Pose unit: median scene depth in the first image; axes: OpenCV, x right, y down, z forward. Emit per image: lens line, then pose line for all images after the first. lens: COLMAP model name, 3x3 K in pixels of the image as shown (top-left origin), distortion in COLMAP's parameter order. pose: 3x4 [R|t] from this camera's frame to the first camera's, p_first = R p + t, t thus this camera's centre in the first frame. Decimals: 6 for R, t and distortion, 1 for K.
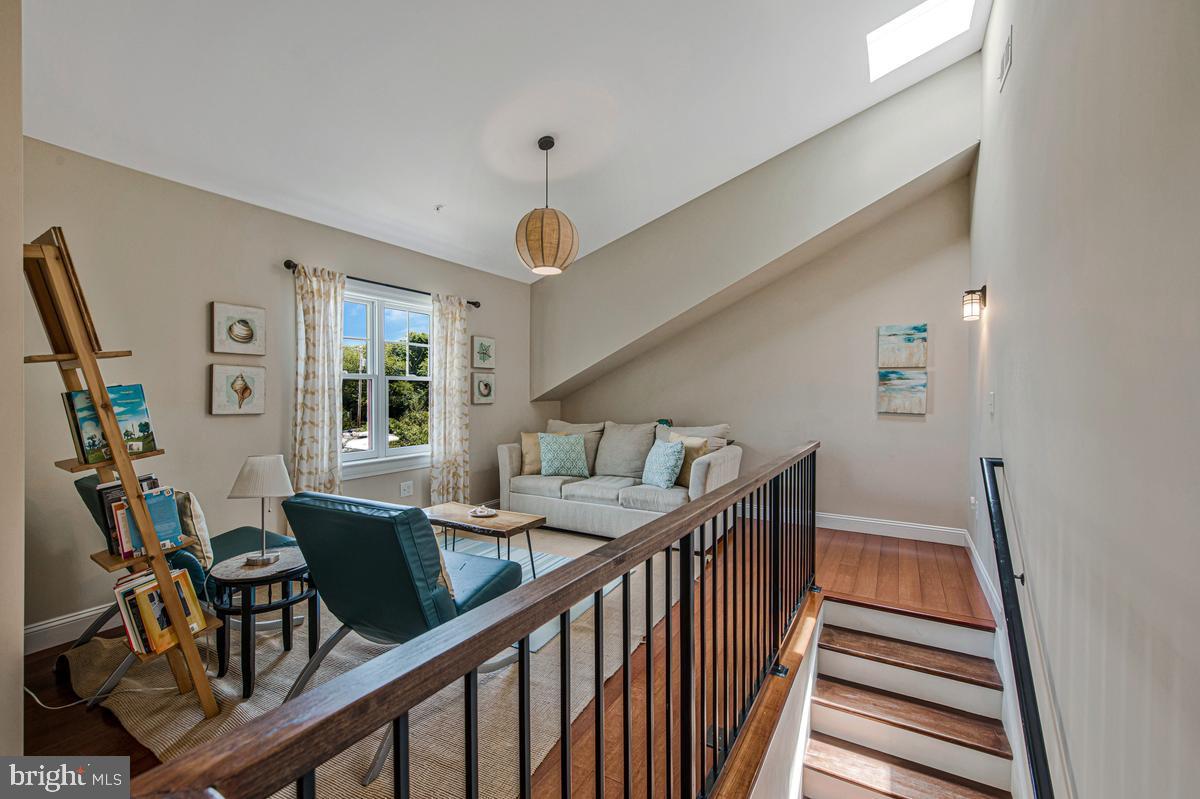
lens RADIAL K [[498.7, 0, 602.1], [0, 498.7, 392.4], [0, 0, 1]] dist [-0.015142, -0.000716]
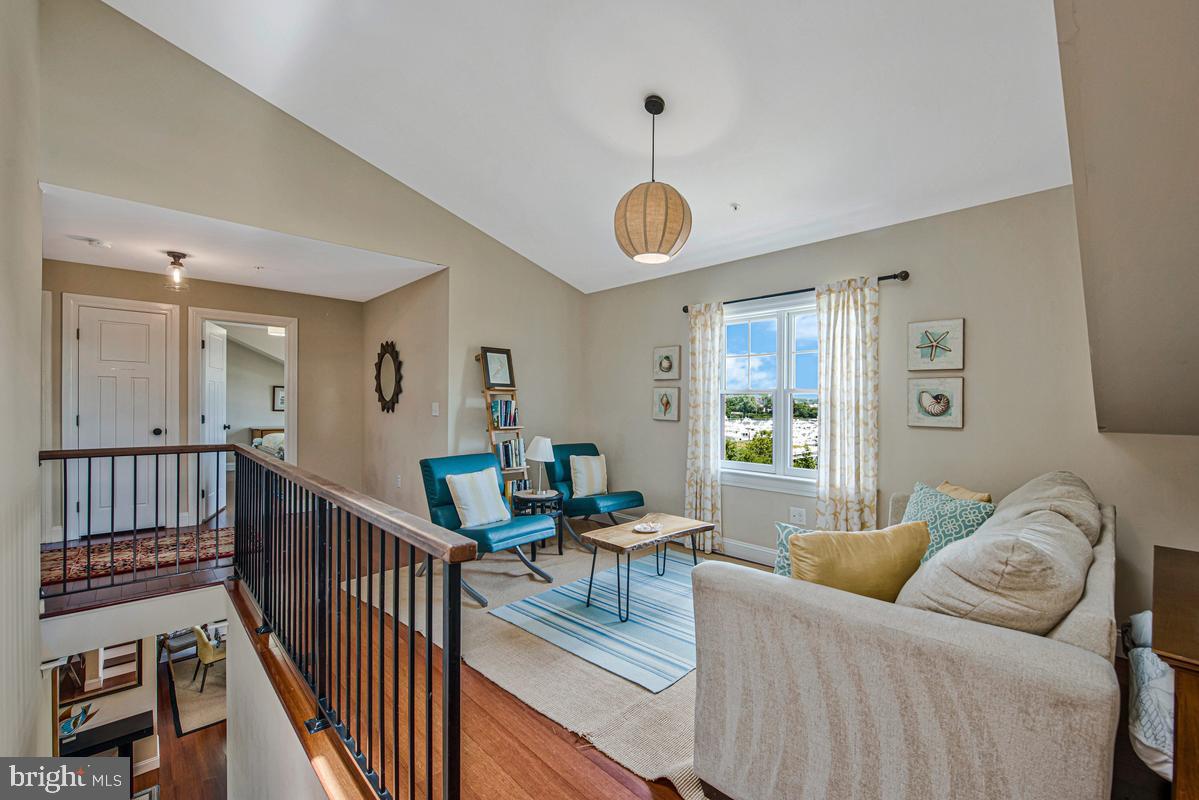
lens RADIAL K [[498.2, 0, 602.3], [0, 498.2, 402.5], [0, 0, 1]] dist [-0.015142, -0.000716]
pose [[-0.276878, -0.007482, -0.960876, 0.649414], [-0.013211, 0.999905, -0.003979, -0.000373], [0.960814, 0.011592, -0.276951, 1.059810]]
